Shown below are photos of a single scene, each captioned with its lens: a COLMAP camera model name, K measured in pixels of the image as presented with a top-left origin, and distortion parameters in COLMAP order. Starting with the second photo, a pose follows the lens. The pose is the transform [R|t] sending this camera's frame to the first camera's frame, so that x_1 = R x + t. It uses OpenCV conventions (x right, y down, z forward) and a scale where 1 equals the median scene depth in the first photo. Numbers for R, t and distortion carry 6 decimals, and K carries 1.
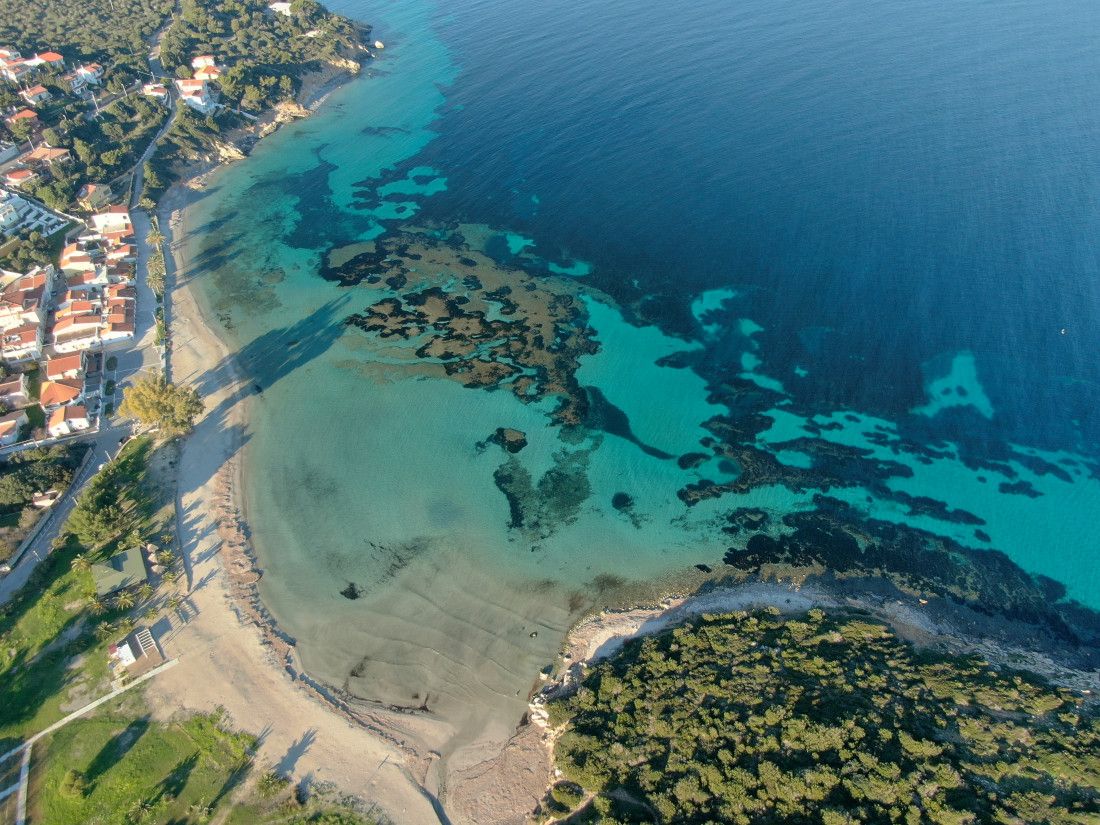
lens RADIAL K [[771.6, 0, 550.0], [0, 771.6, 412.5], [0, 0, 1]] dist [-0.006823, -0.001008]
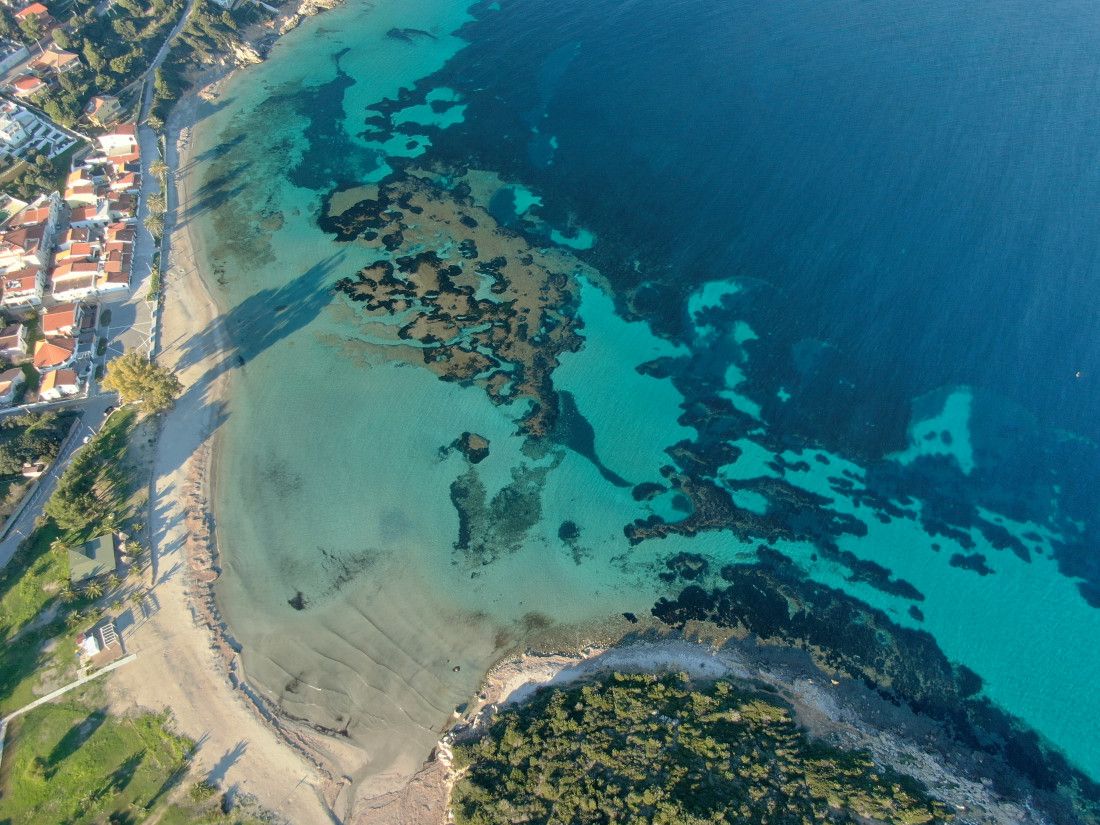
lens RADIAL K [[771.6, 0, 550.0], [0, 771.6, 412.5], [0, 0, 1]] dist [-0.006823, -0.001008]
pose [[0.992609, 0.101374, -0.066718, 0.117892], [-0.085971, 0.975395, 0.203011, -0.237110], [0.085656, -0.195775, 0.976901, 0.028482]]
